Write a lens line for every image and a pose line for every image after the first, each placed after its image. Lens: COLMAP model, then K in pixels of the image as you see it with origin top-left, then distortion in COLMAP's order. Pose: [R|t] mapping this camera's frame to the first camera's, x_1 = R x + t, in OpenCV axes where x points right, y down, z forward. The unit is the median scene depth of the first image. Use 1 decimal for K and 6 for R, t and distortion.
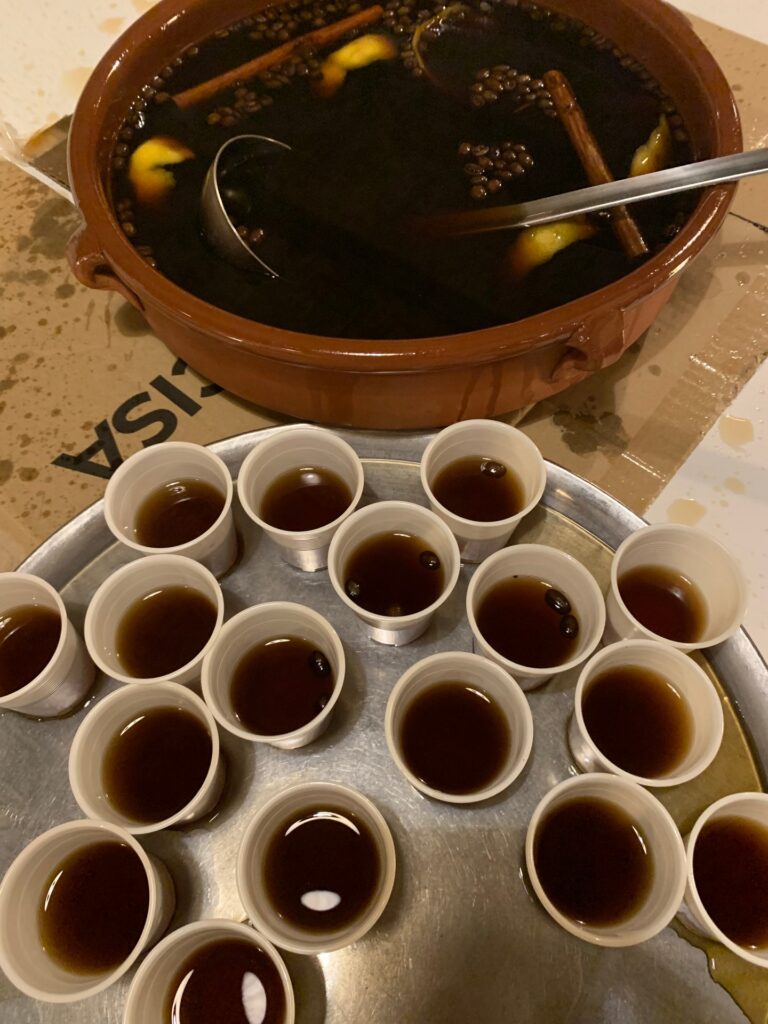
lens RADIAL K [[763.1, 0, 384.0], [0, 763.1, 512.0], [0, 0, 1]] dist [-0.005336, 0.001599]
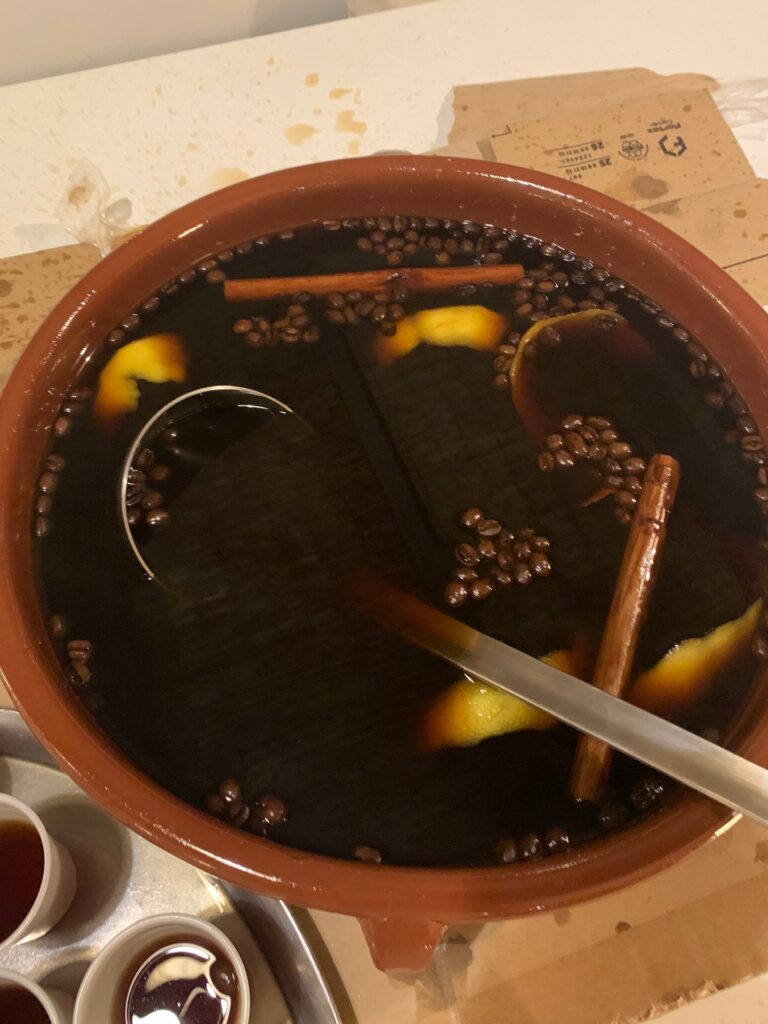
lens RADIAL K [[763.1, 0, 384.0], [0, 763.1, 512.0], [0, 0, 1]] dist [-0.005336, 0.001599]
pose [[0.855597, 0.471632, -0.213348, 0.167317], [-0.475493, 0.878975, 0.036194, -0.420108], [0.204597, 0.070478, 0.976306, 0.222200]]
